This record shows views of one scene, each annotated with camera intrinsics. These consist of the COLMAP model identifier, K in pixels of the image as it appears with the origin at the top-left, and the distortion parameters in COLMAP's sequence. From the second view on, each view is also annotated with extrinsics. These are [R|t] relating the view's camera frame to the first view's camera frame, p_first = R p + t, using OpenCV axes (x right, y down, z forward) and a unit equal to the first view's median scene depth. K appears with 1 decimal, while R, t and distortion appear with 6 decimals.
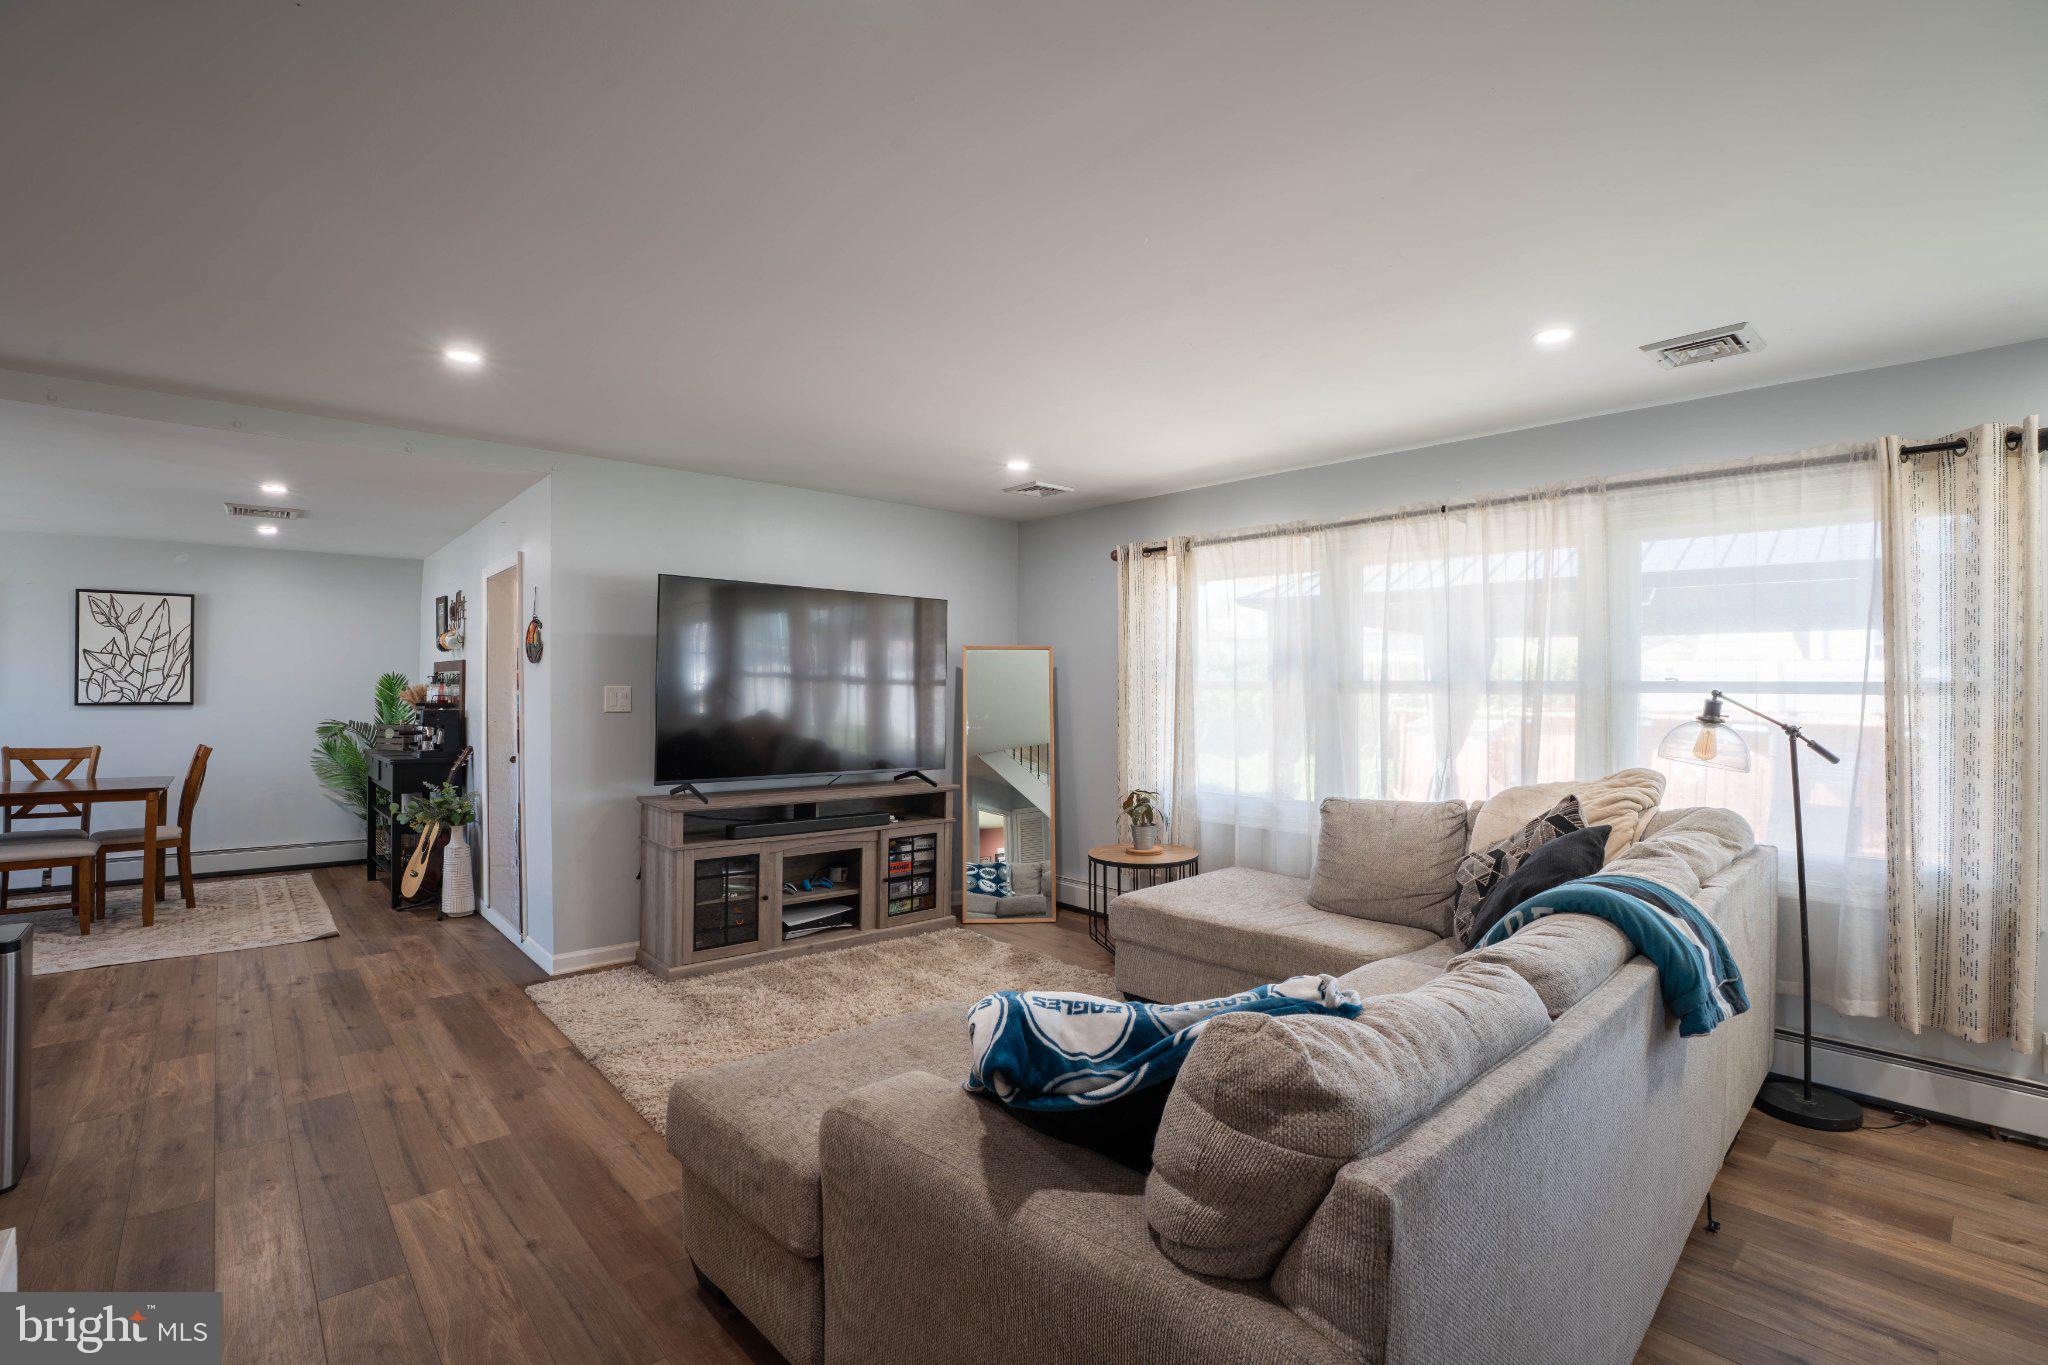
lens RADIAL K [[942.8, 0, 1037.3], [0, 942.8, 674.9], [0, 0, 1]] dist [-0.049568, 0.006632]
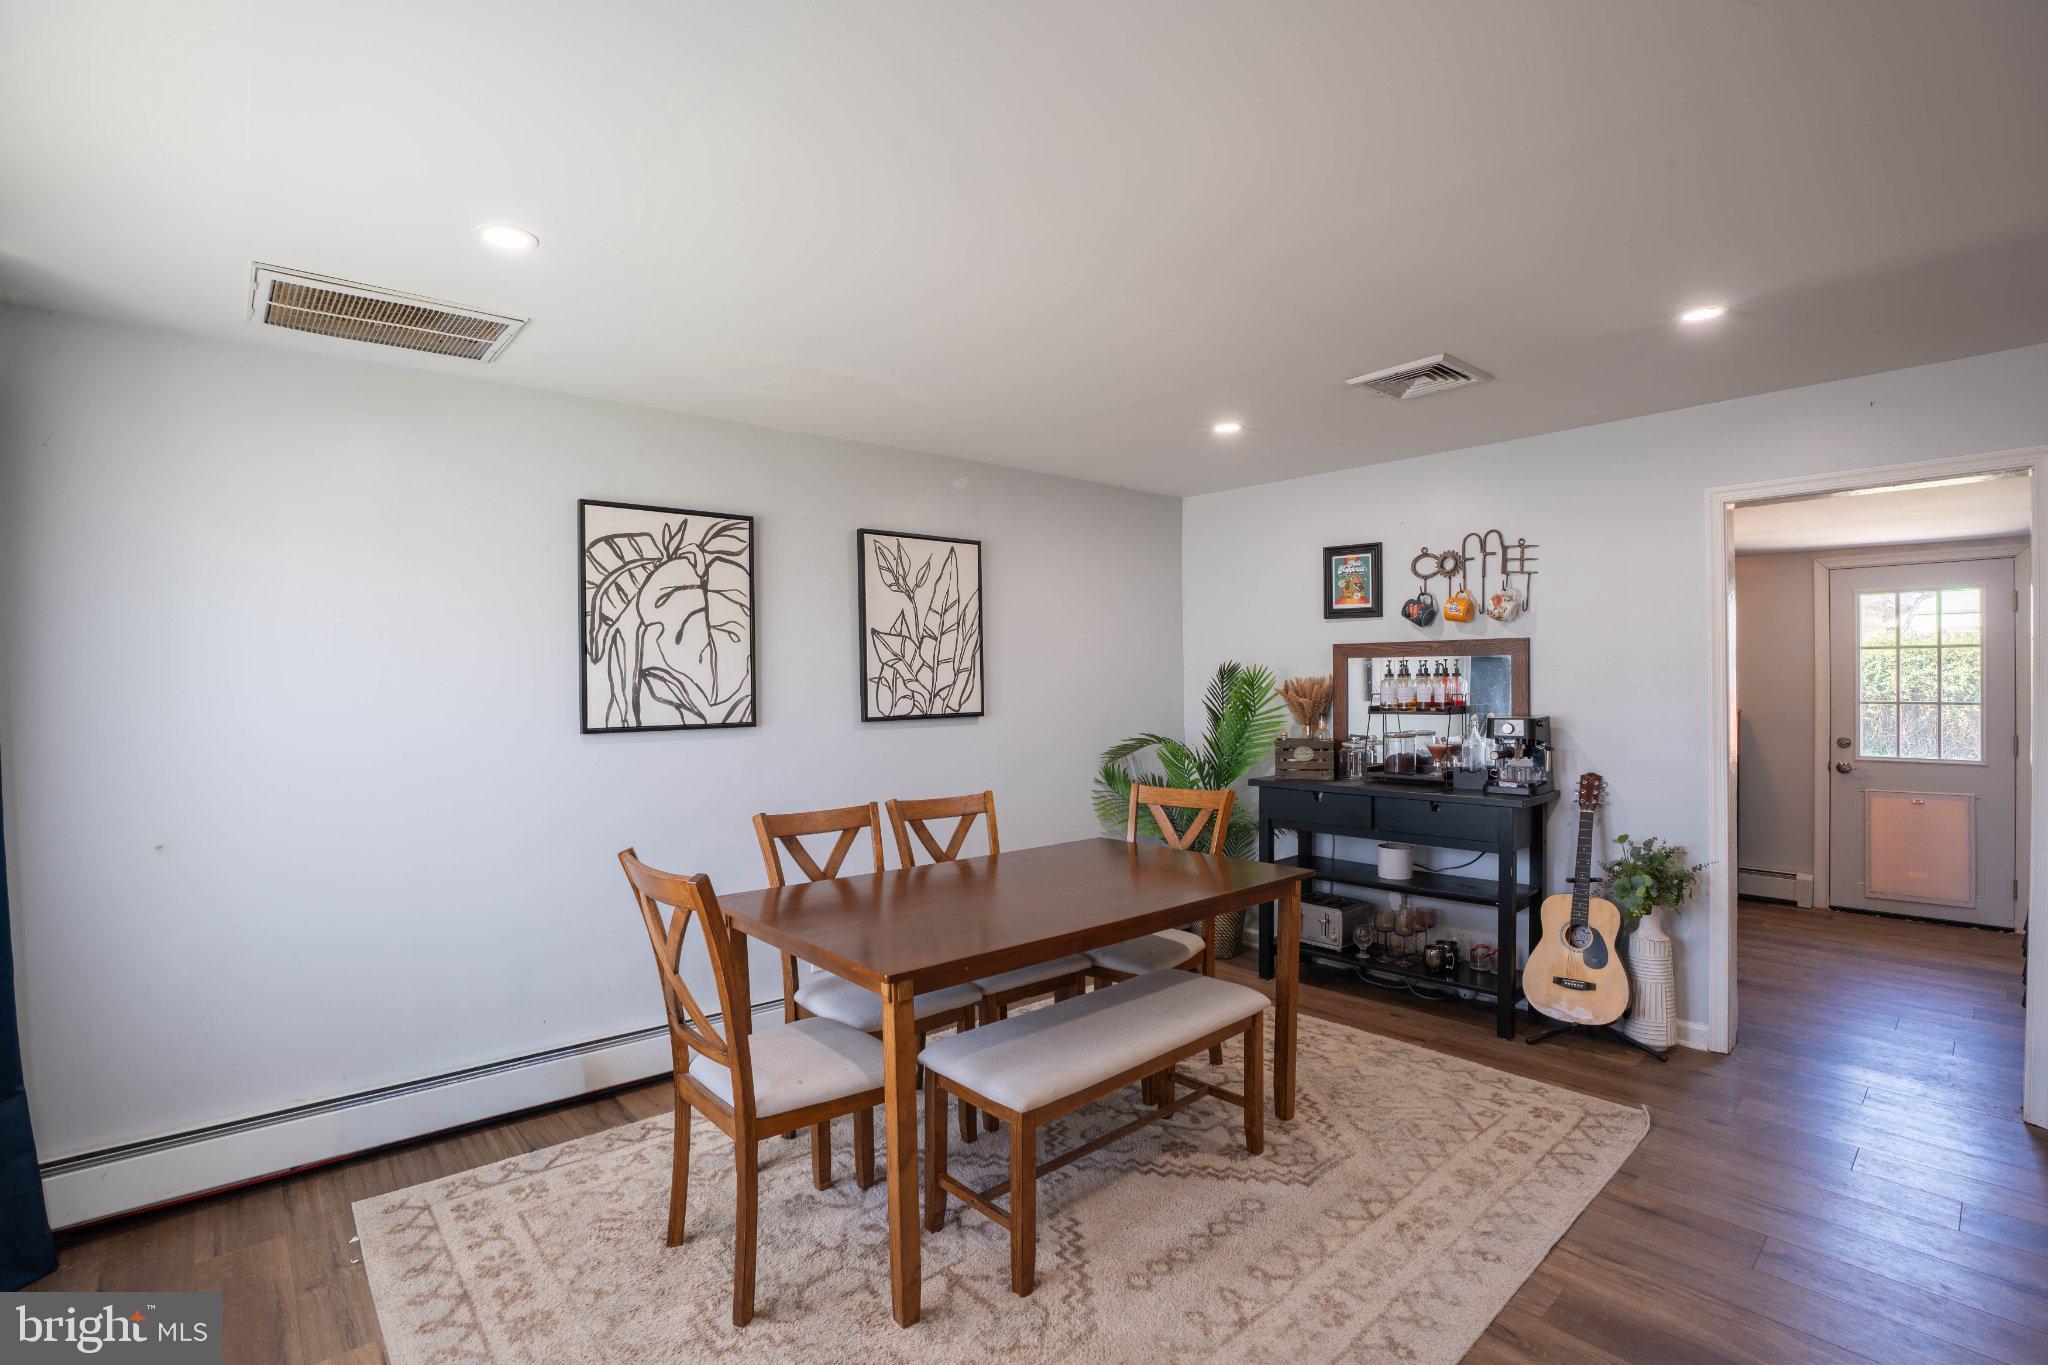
lens RADIAL K [[934.2, 0, 1003.1], [0, 934.2, 672.4], [0, 0, 1]] dist [-0.040461, 0.003316]
pose [[0.999718, -0.018224, -0.015204, -0.940758], [0.018357, 0.999794, 0.008661, -0.002897], [0.015043, -0.008938, 0.999847, 0.362555]]
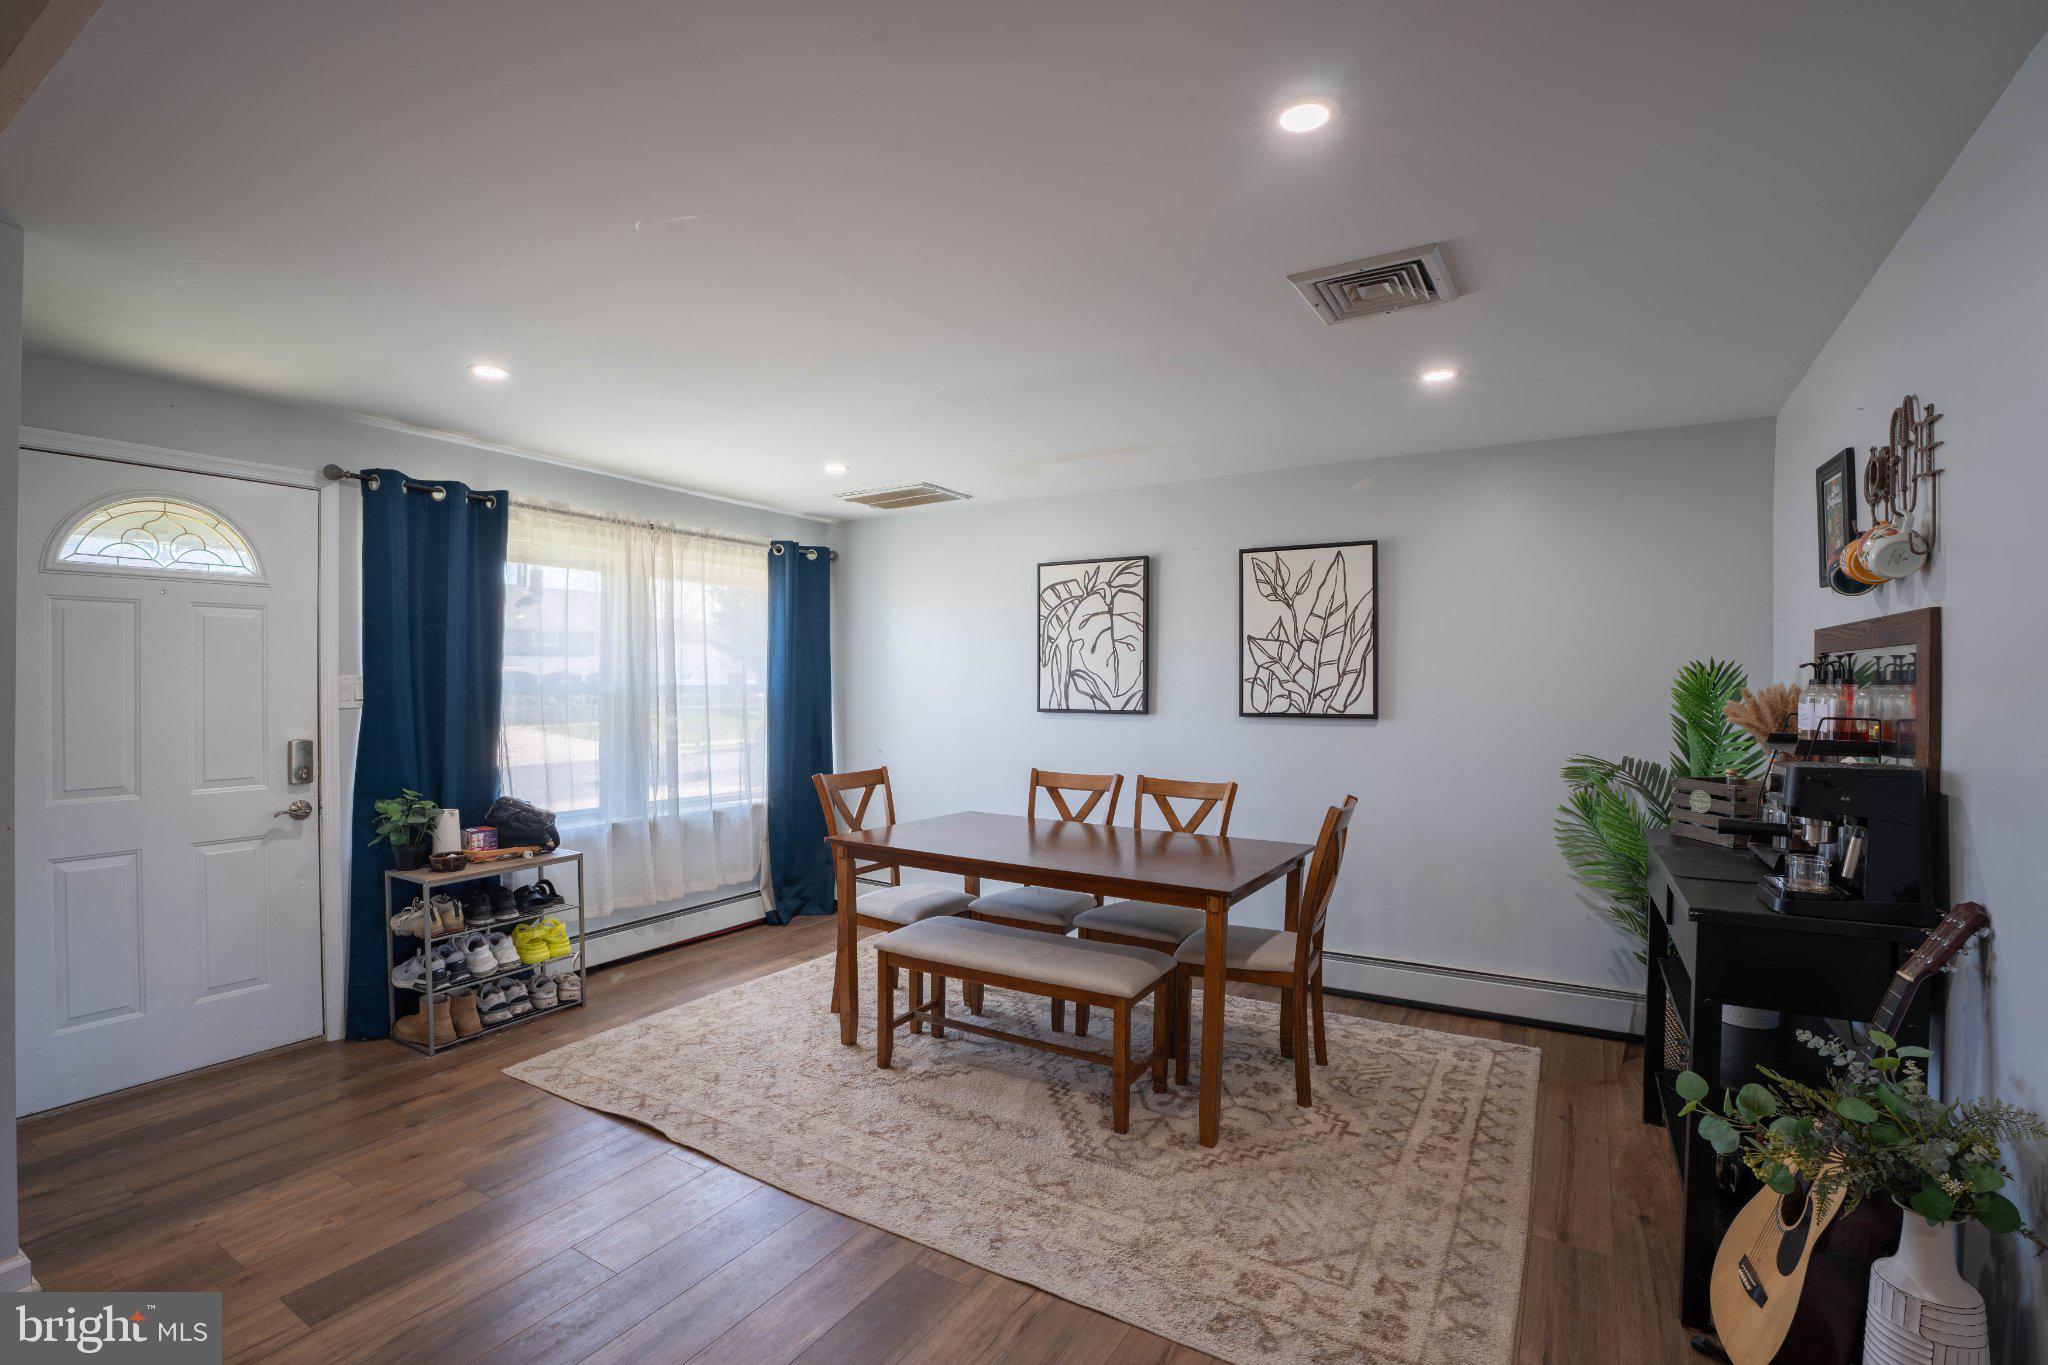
lens RADIAL K [[919.1, 0, 1068.7], [0, 919.1, 698.5], [0, 0, 1]] dist [-0.029517, 0.000534]
pose [[0.326811, 0.013350, -0.944996, -0.426255], [0.013753, 0.999727, 0.018879, 0.004570], [0.944990, -0.019167, 0.326538, 0.621347]]
